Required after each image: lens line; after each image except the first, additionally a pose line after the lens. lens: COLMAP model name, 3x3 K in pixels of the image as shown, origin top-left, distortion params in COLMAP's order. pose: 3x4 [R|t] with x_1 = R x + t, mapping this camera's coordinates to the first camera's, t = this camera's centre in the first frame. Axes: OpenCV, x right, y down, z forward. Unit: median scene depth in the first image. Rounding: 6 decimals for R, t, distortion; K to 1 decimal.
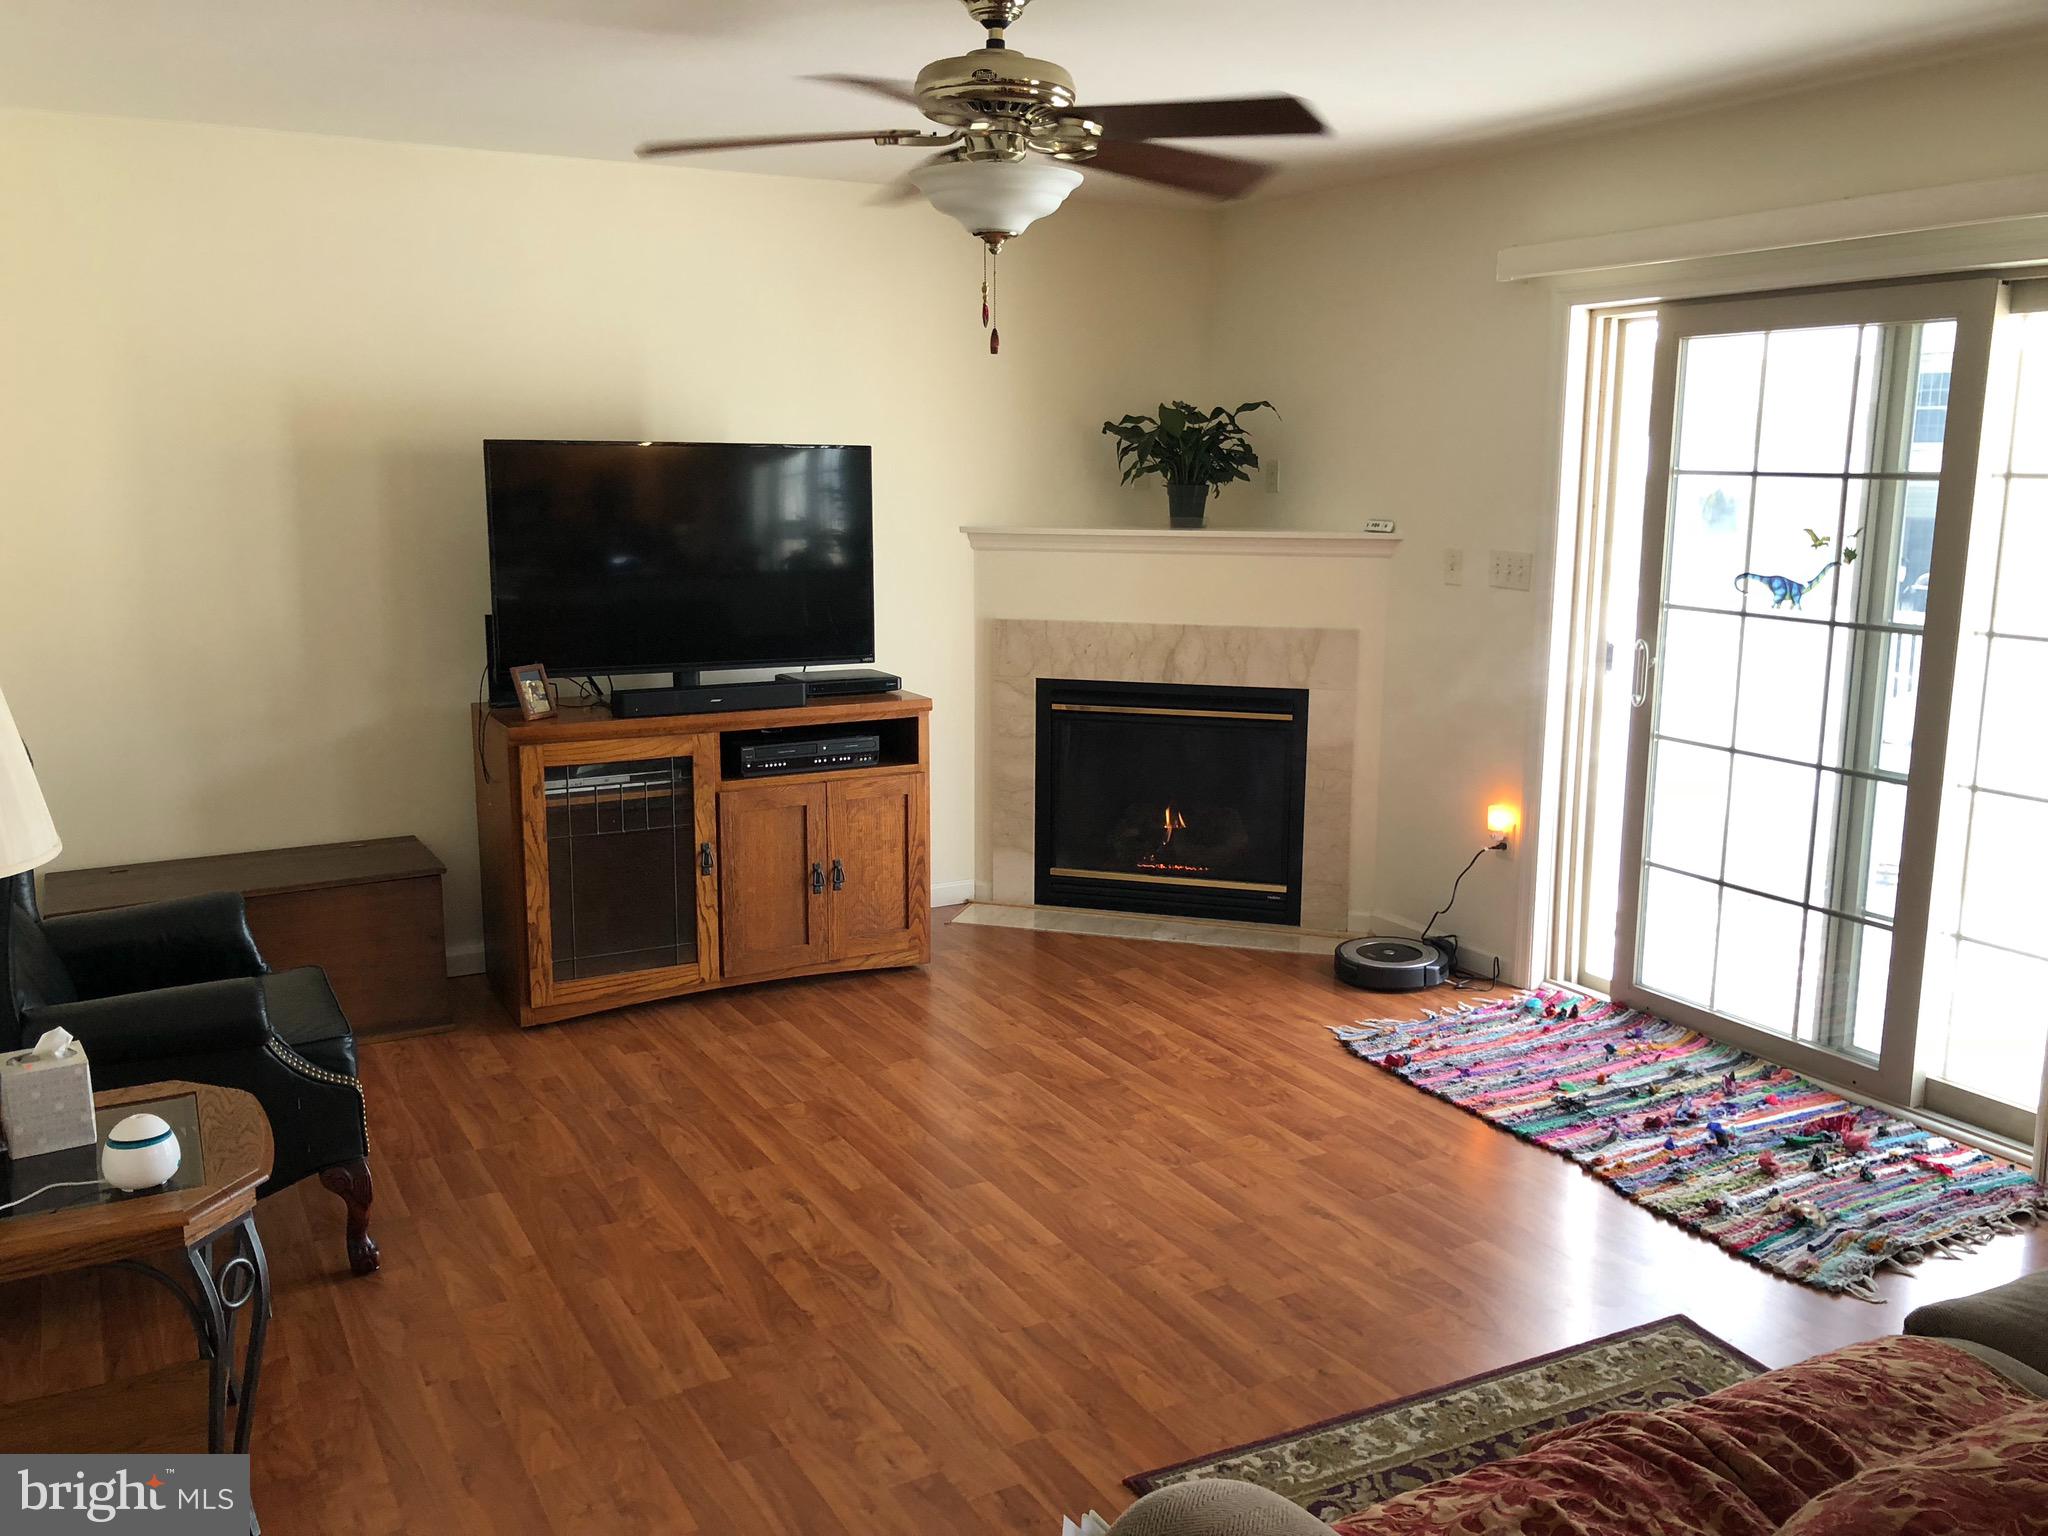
lens RADIAL K [[1698.0, 0, 1023.7], [0, 1698.0, 763.5], [0, 0, 1]] dist [0.002528, -0.007169]
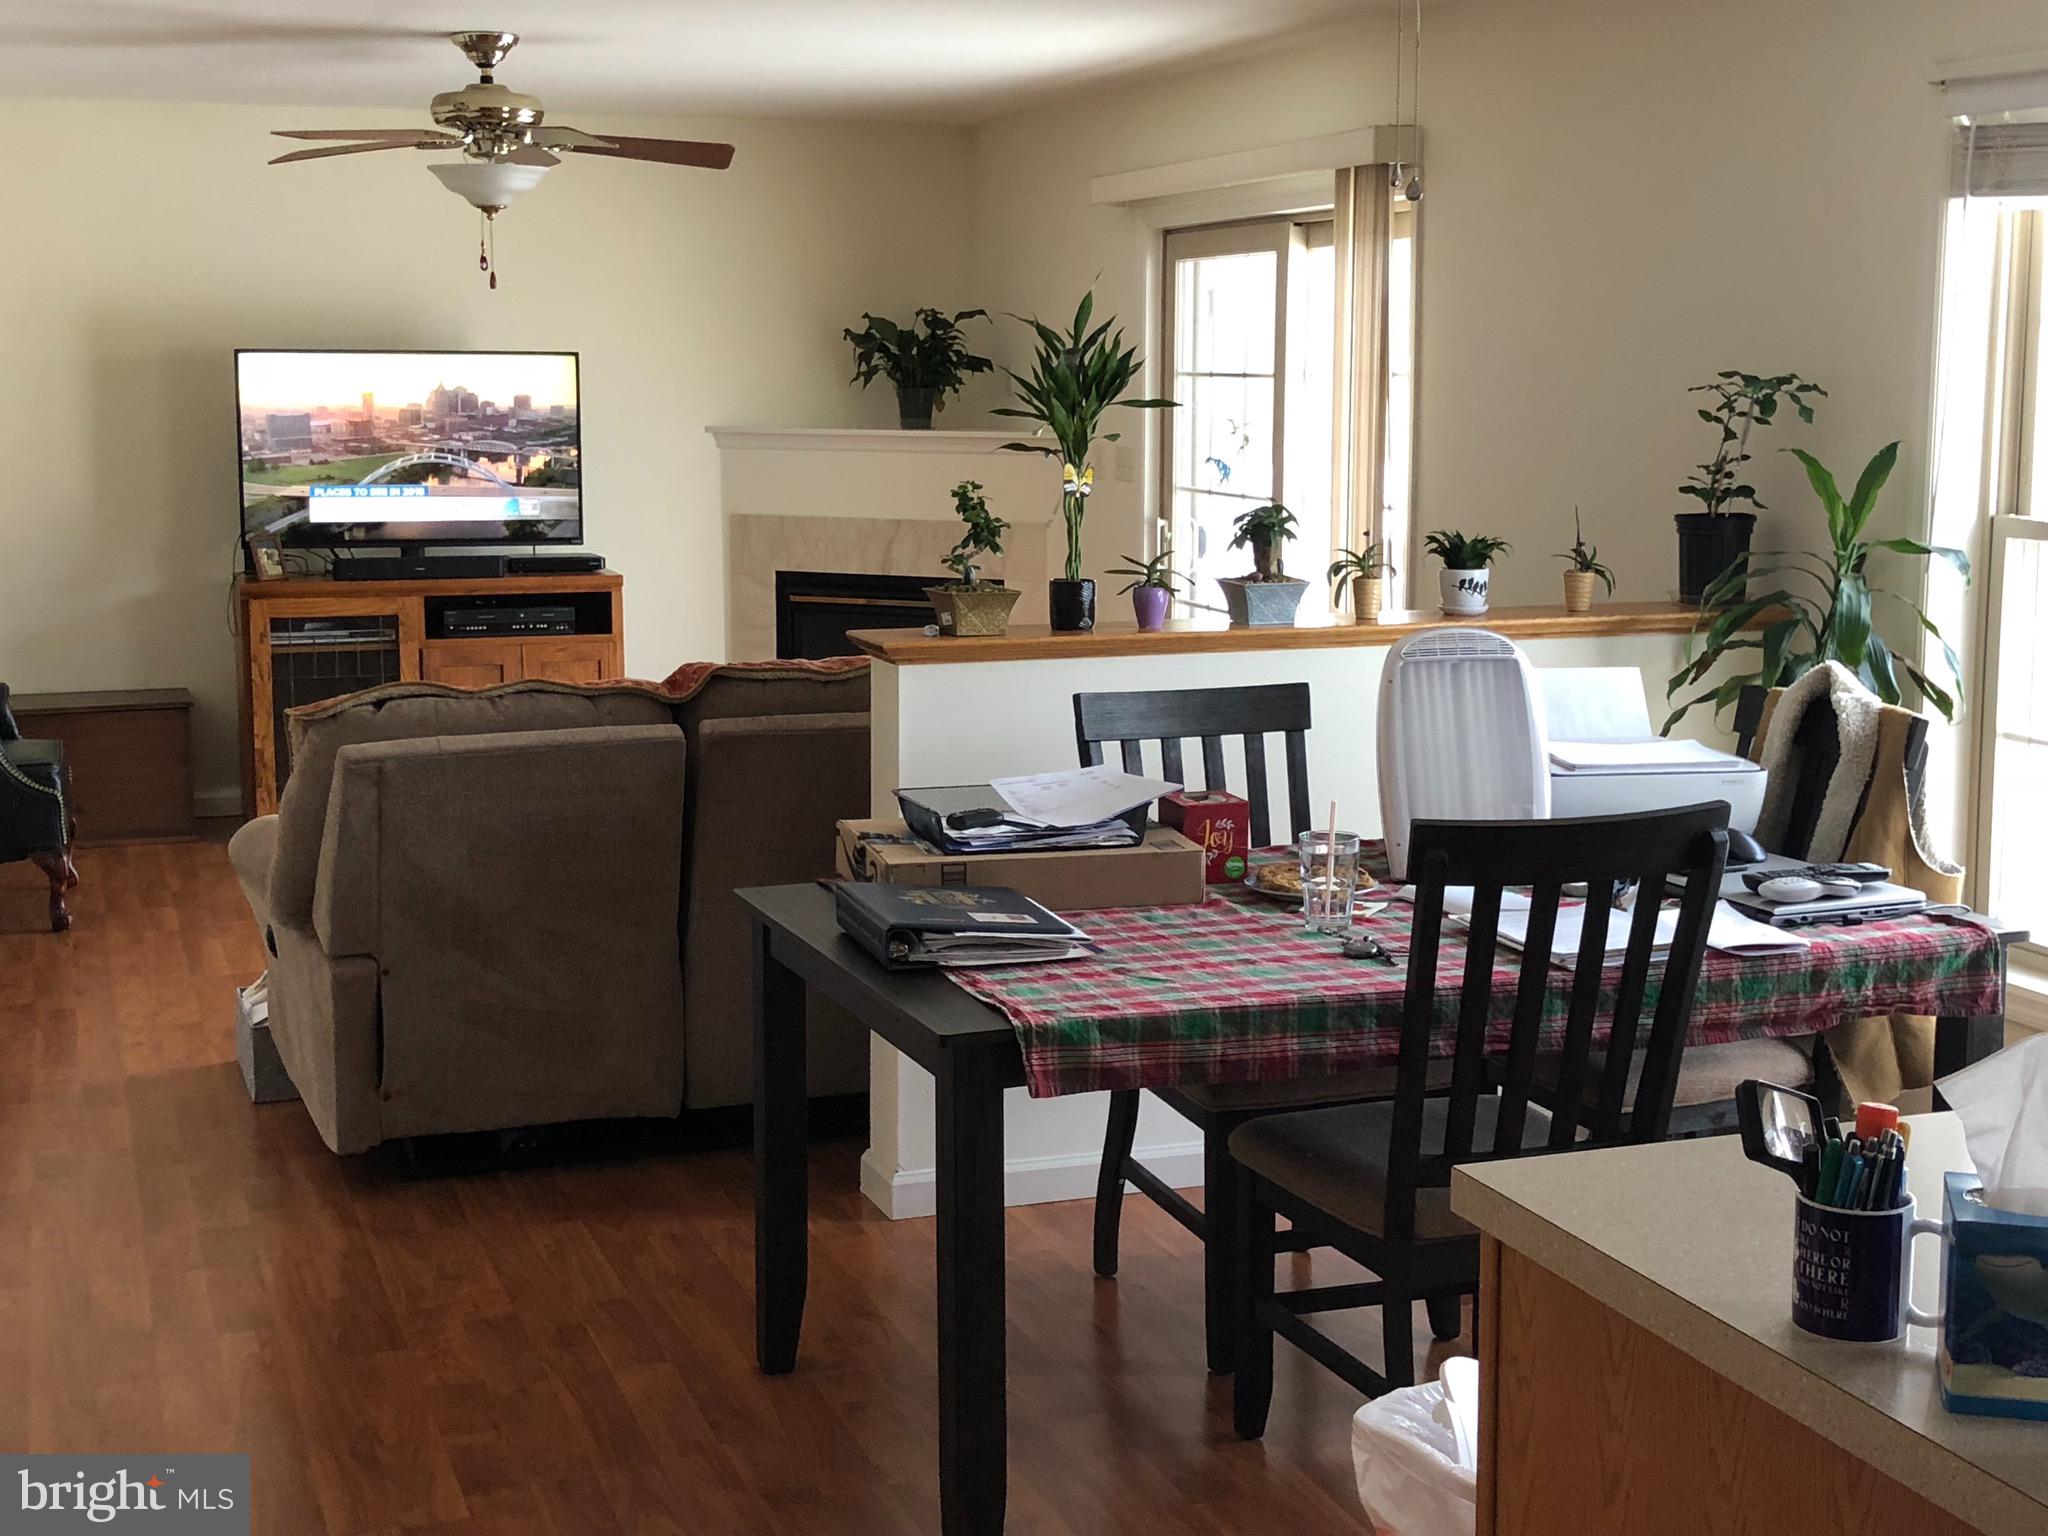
lens RADIAL K [[2746.7, 0, 1023.4], [0, 2746.7, 770.1], [0, 0, 1]] dist [0.045576, 0.000000]
pose [[0.986861, 0.022040, -0.160058, 0.529787], [-0.026884, 0.999242, -0.028164, 0.142317], [0.159316, 0.032097, 0.986706, -0.793129]]
